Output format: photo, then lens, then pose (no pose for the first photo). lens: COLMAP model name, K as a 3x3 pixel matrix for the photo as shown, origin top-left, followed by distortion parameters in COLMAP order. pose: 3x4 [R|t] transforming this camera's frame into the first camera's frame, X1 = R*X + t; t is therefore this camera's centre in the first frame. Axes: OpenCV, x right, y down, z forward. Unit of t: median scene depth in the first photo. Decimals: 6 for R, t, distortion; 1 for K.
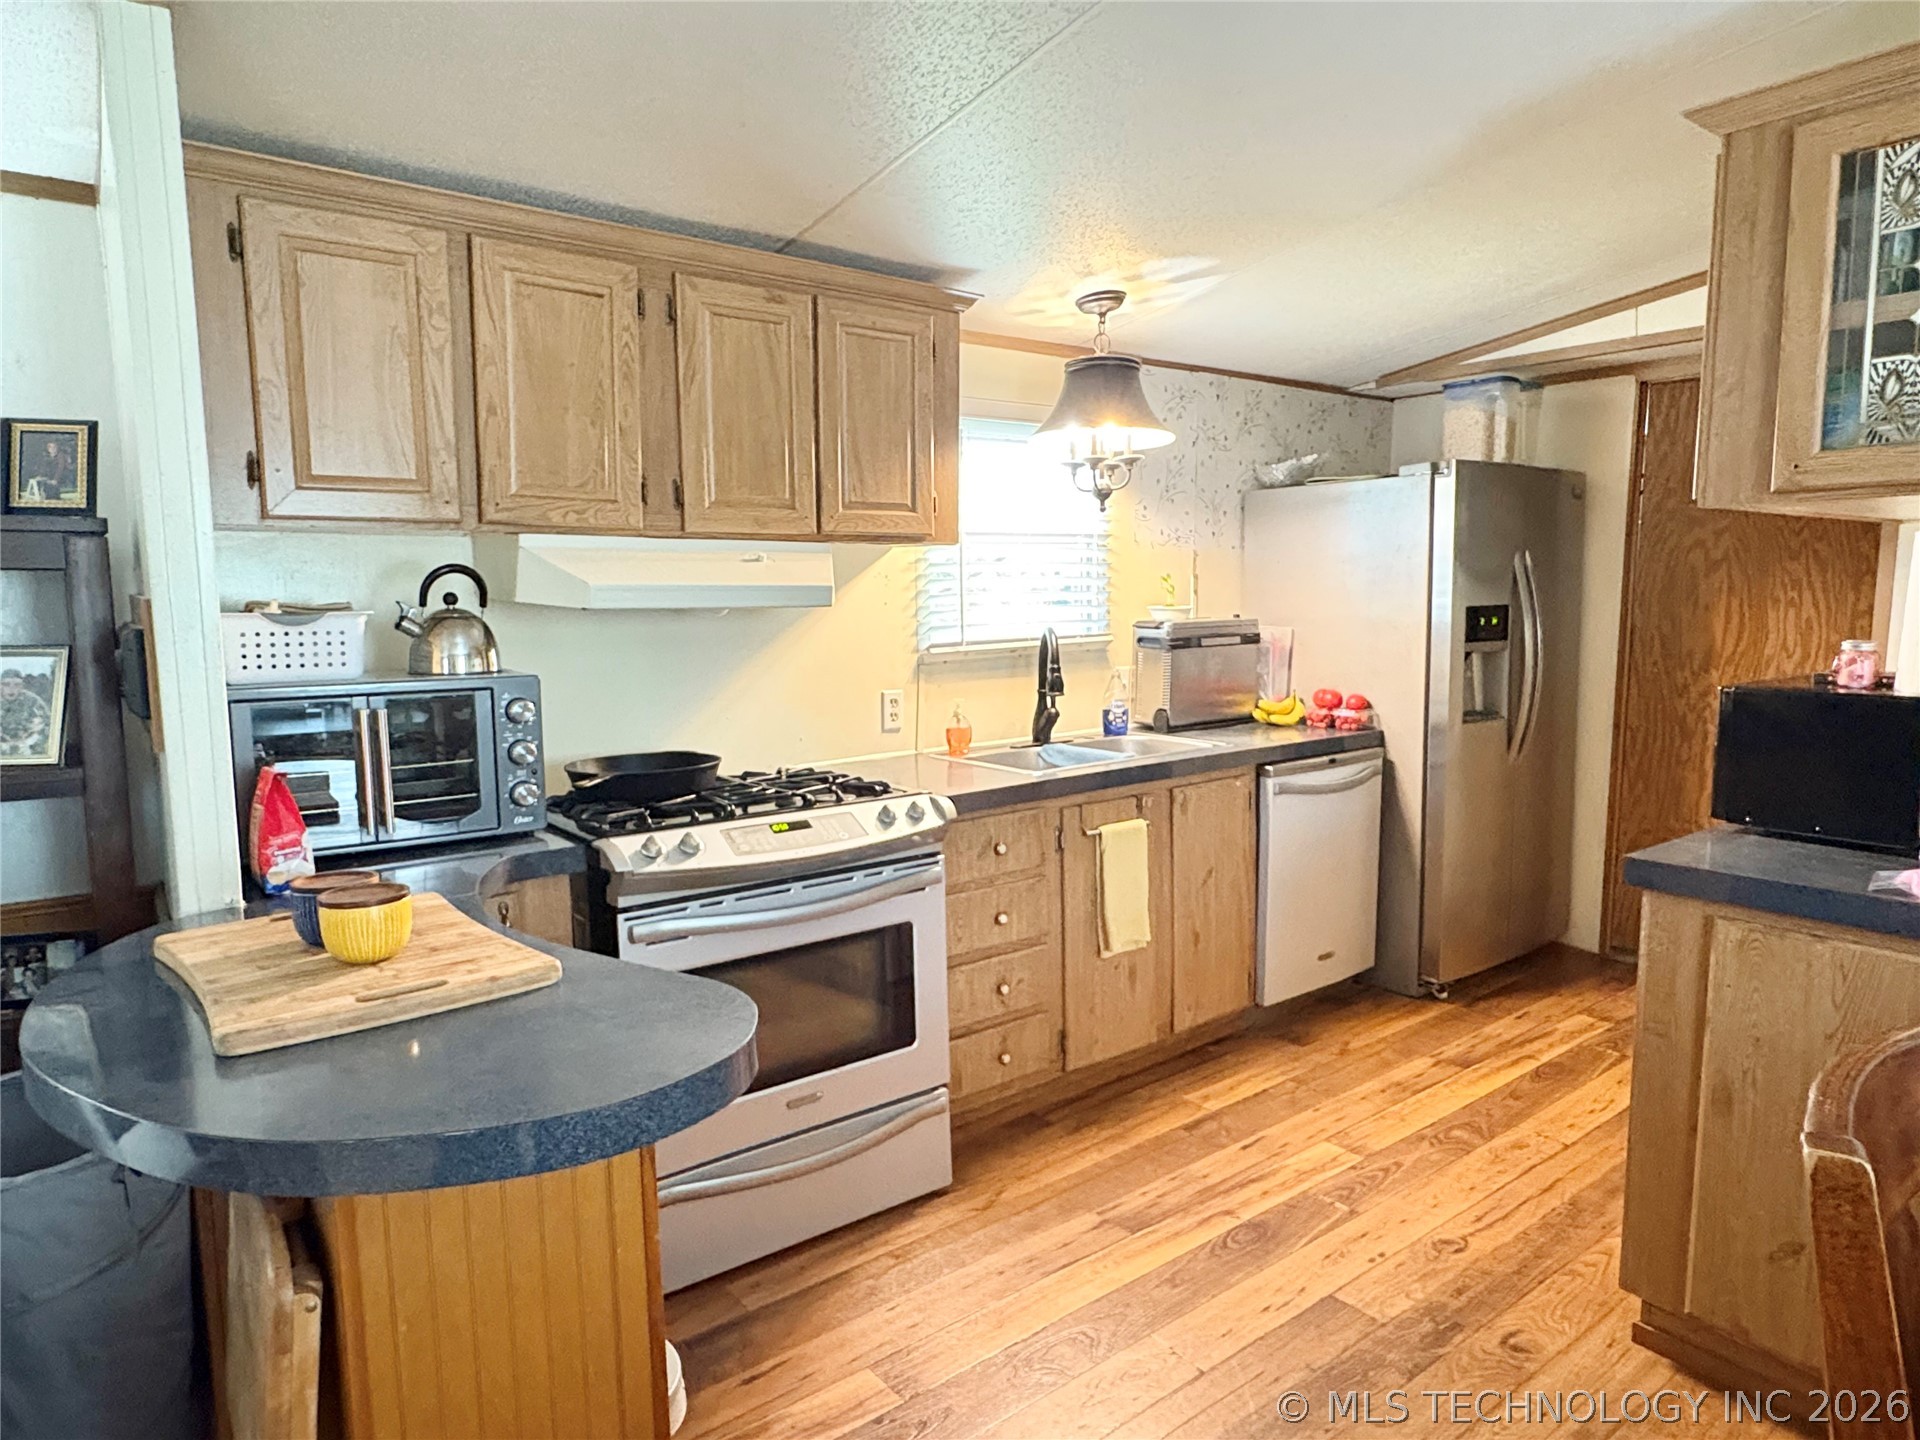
lens RADIAL K [[1190.4, 0, 942.6], [0, 1190.4, 722.4], [0, 0, 1]] dist [0.005631, -0.002638]
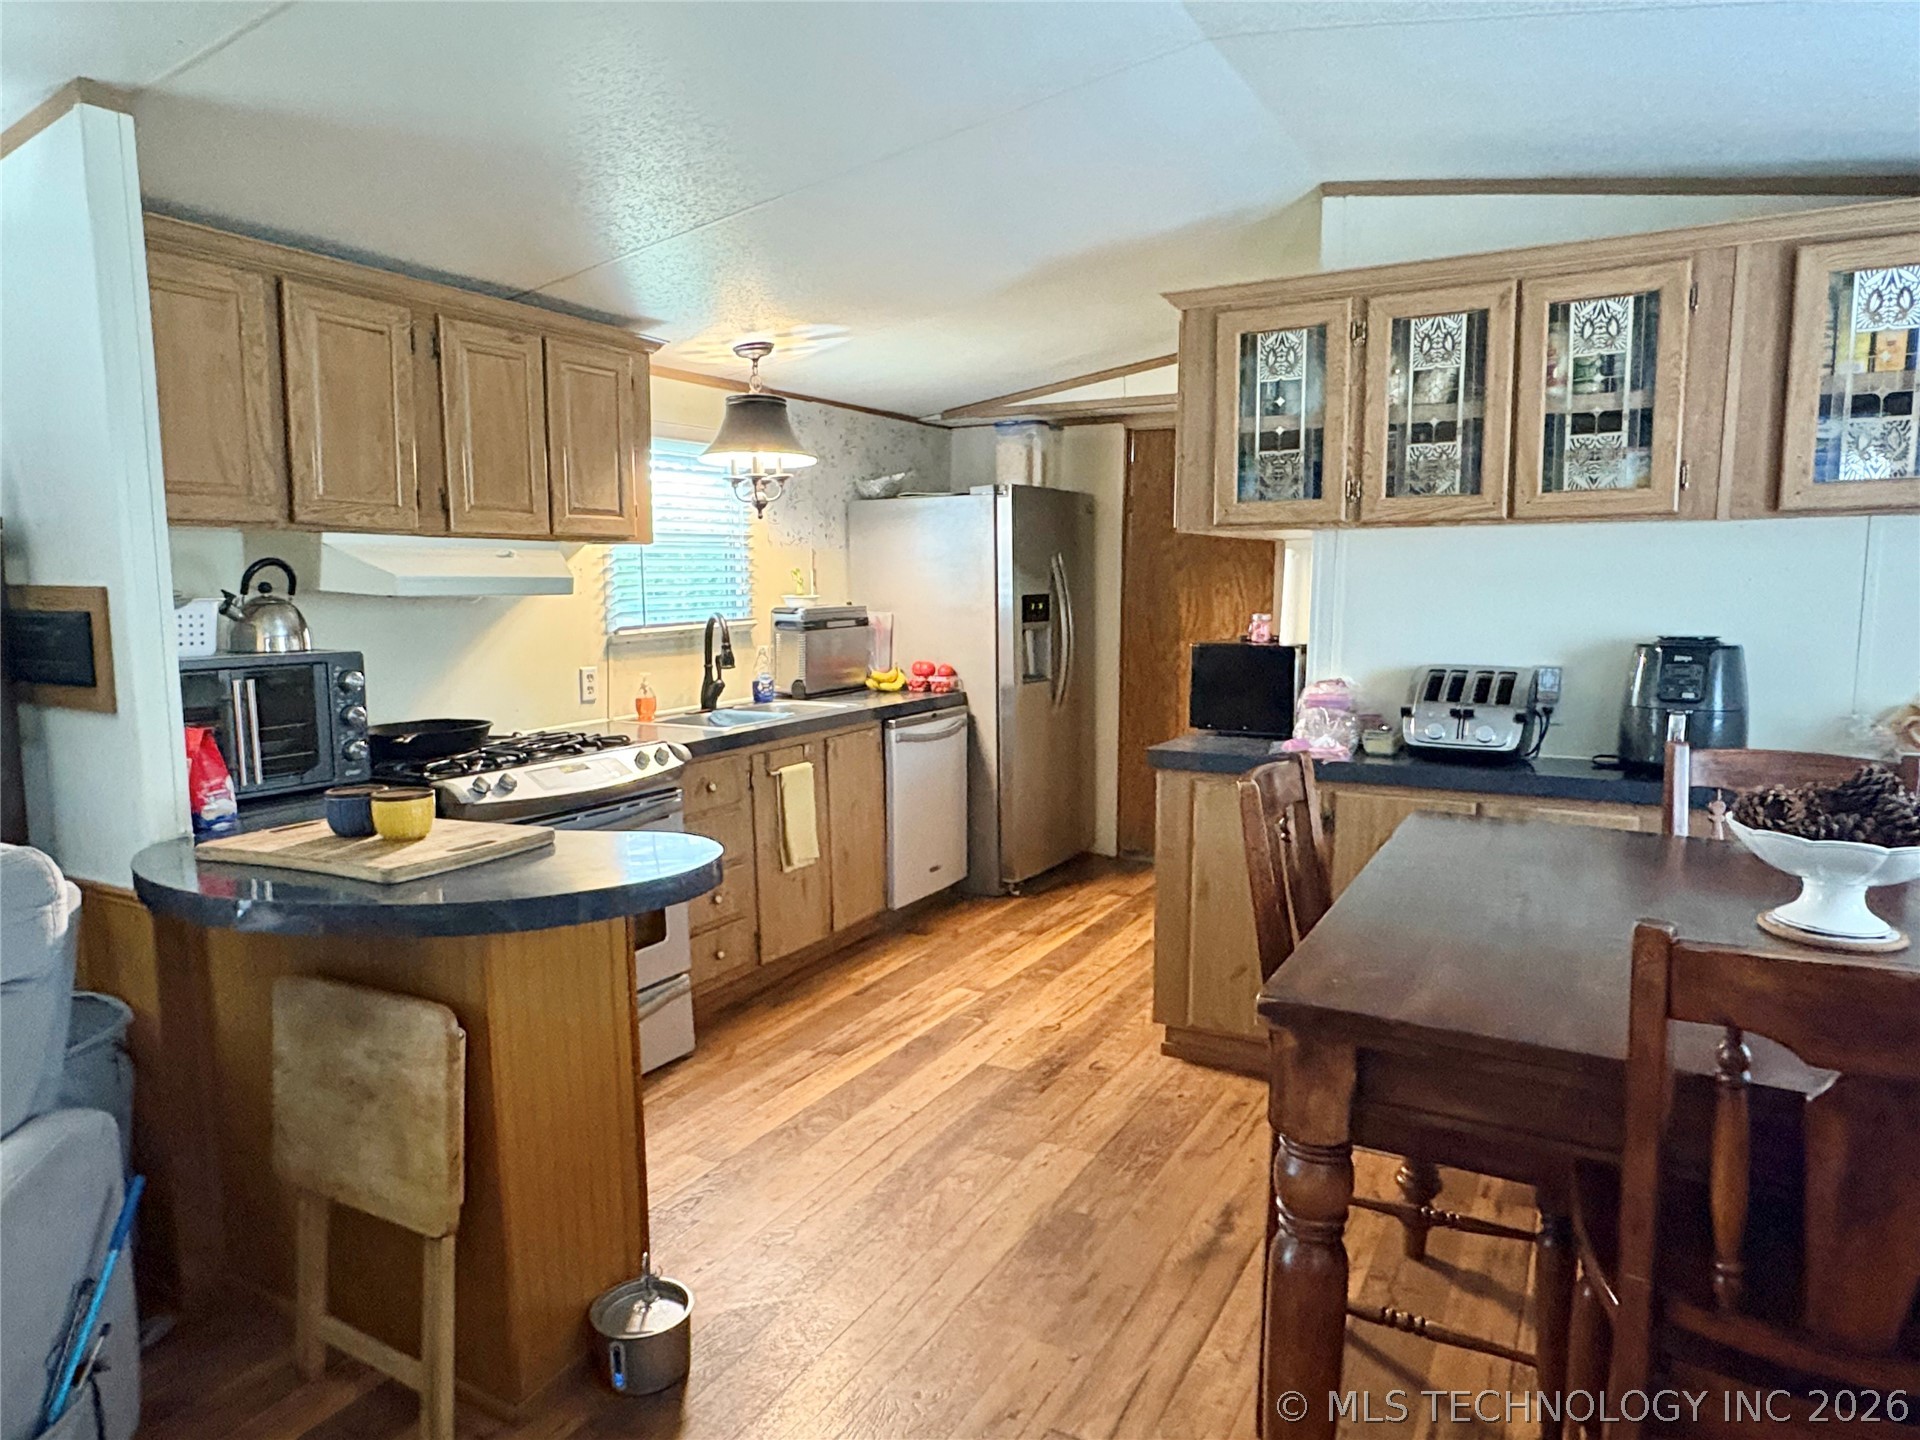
lens RADIAL K [[1256.4, 0, 960.0], [0, 1256.4, 720.0], [0, 0, 1]] dist [0.025269, 0.000237]
pose [[0.917997, -0.040897, 0.394473, -0.220853], [0.041245, 0.999120, 0.007600, 0.034033], [-0.394437, 0.009293, 0.918876, -0.311275]]
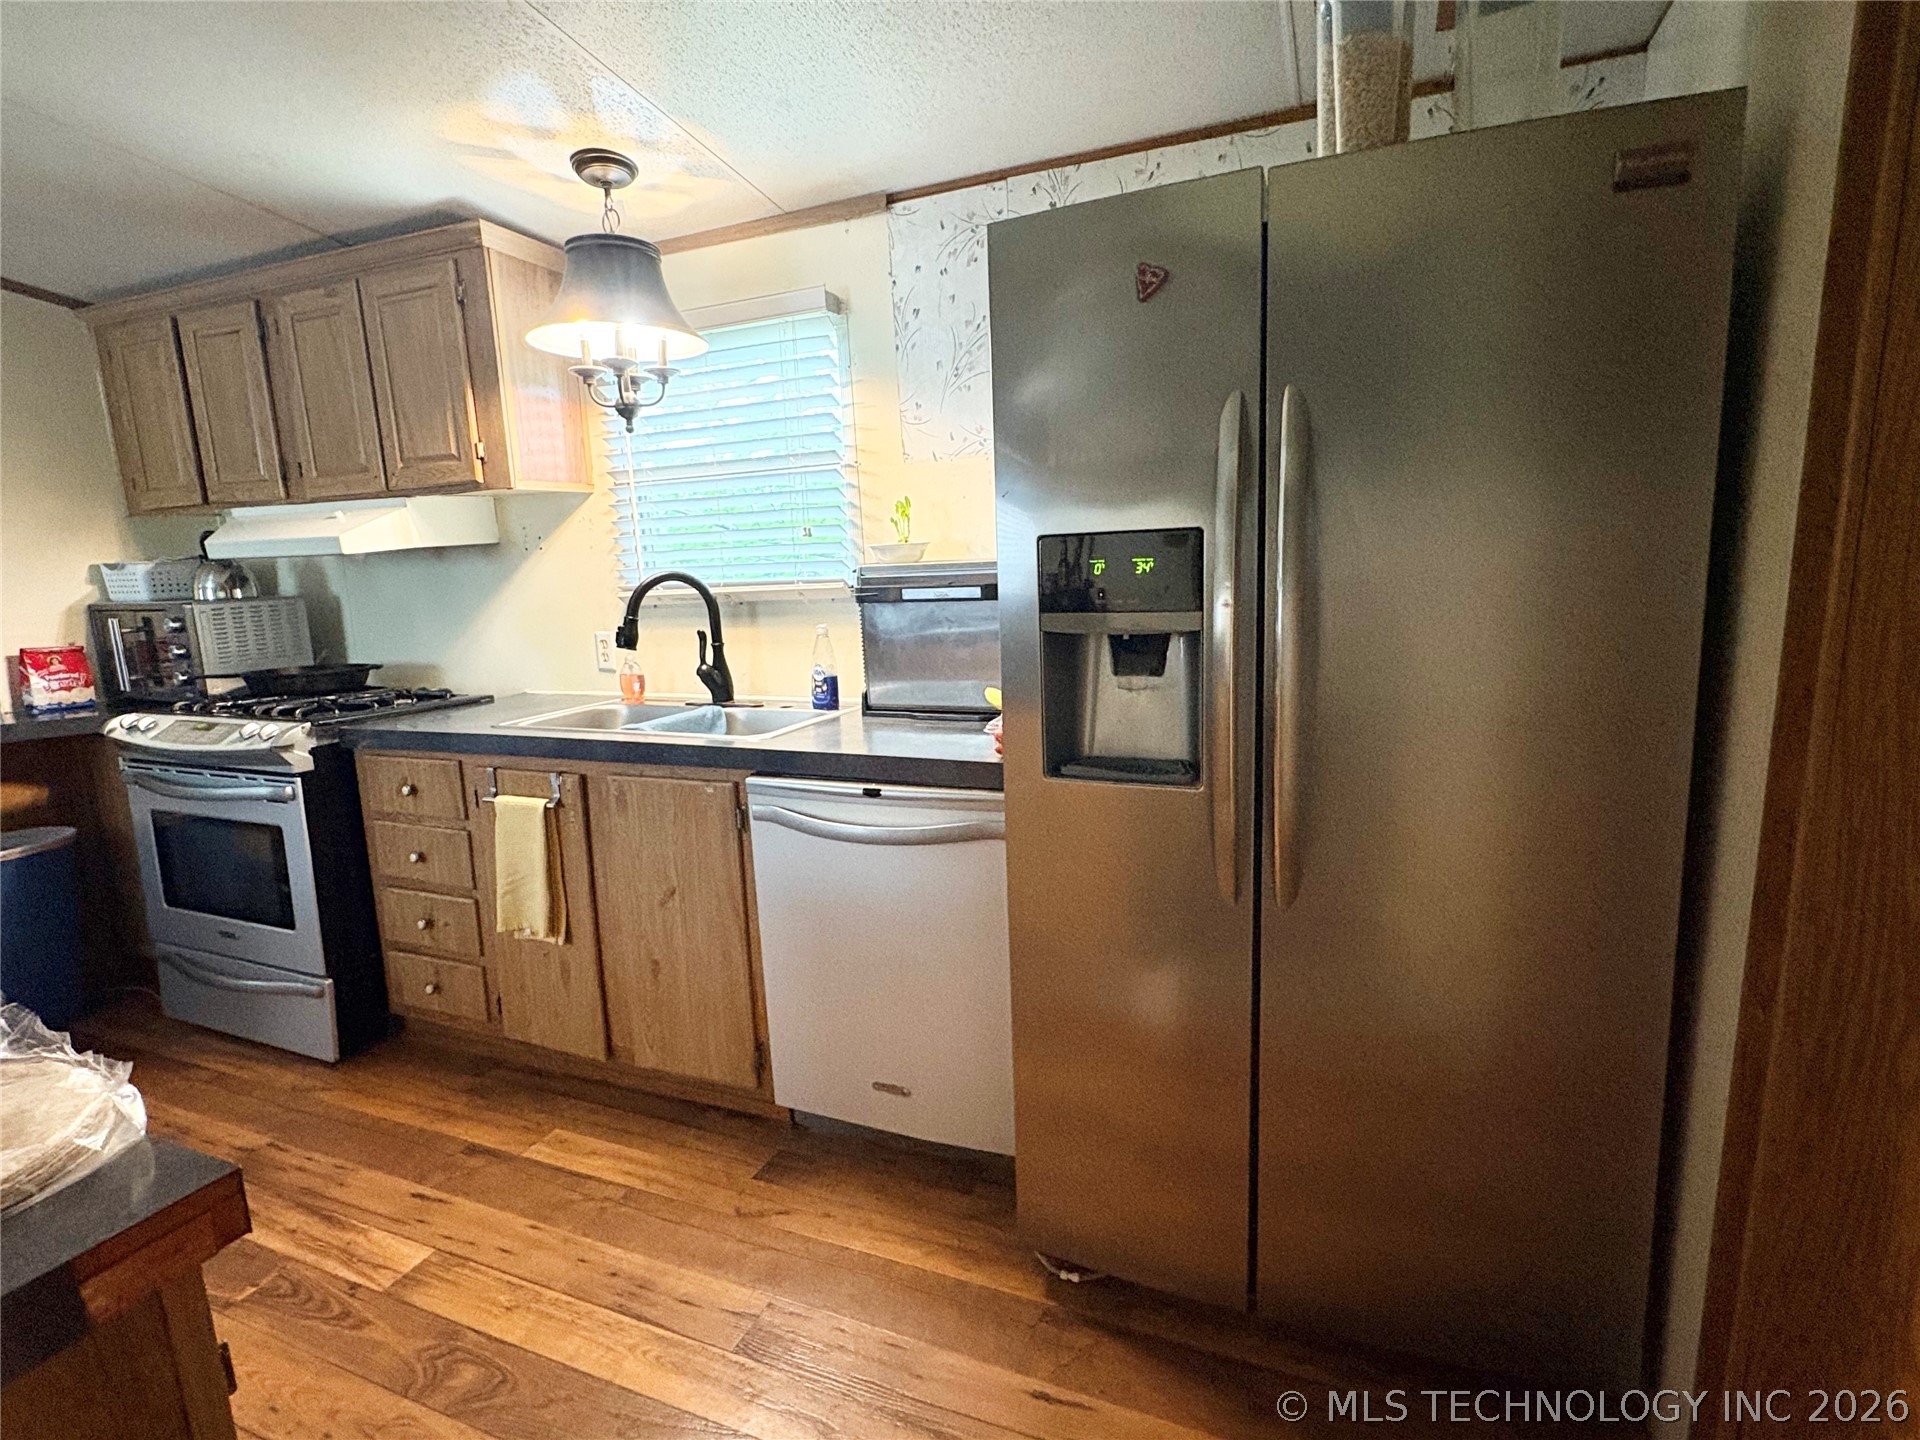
lens RADIAL K [[961.2, 0, 960.0], [0, 961.2, 720.0], [0, 0, 1]] dist [-0.004741, -0.000886]
pose [[0.483454, 0.144035, -0.863439, 0.939359], [-0.066491, 0.989563, 0.127845, -0.087511], [0.872841, -0.004396, 0.487985, 0.962307]]
